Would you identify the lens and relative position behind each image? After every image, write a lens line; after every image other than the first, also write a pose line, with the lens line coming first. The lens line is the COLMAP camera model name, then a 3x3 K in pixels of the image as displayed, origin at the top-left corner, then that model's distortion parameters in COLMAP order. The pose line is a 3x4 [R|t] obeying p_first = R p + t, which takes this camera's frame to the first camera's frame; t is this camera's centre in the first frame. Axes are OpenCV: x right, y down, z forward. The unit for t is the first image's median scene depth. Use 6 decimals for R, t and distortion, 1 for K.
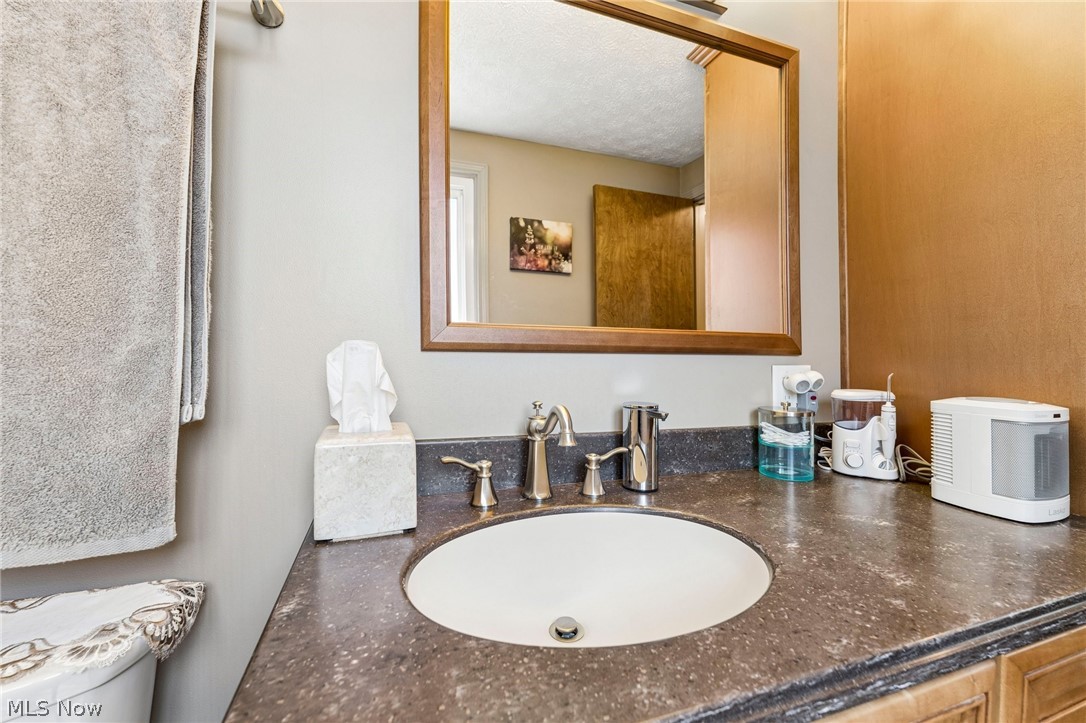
lens RADIAL K [[429.2, 0, 543.0], [0, 429.2, 361.5], [0, 0, 1]] dist [-0.001654, -0.000297]
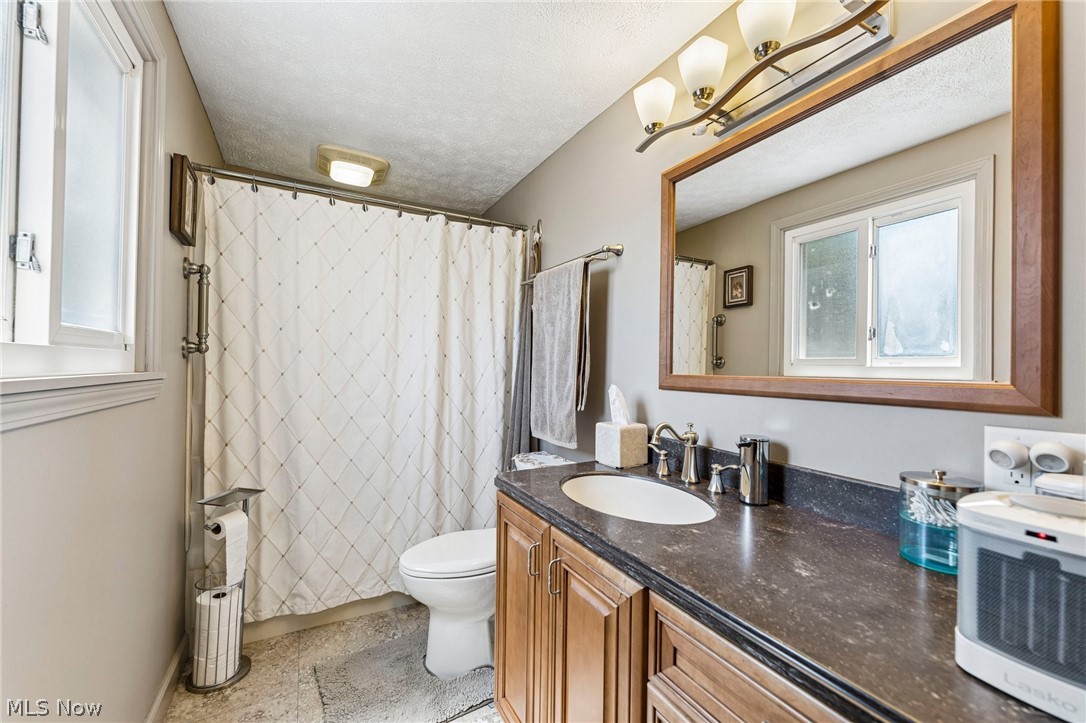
lens RADIAL K [[429.2, 0, 543.0], [0, 429.2, 361.5], [0, 0, 1]] dist [-0.001654, -0.000297]
pose [[0.163576, -0.030256, -0.986067, 1.486326], [-0.048438, 0.998078, -0.038660, -0.044671], [0.985341, 0.054087, 0.161796, 0.179542]]
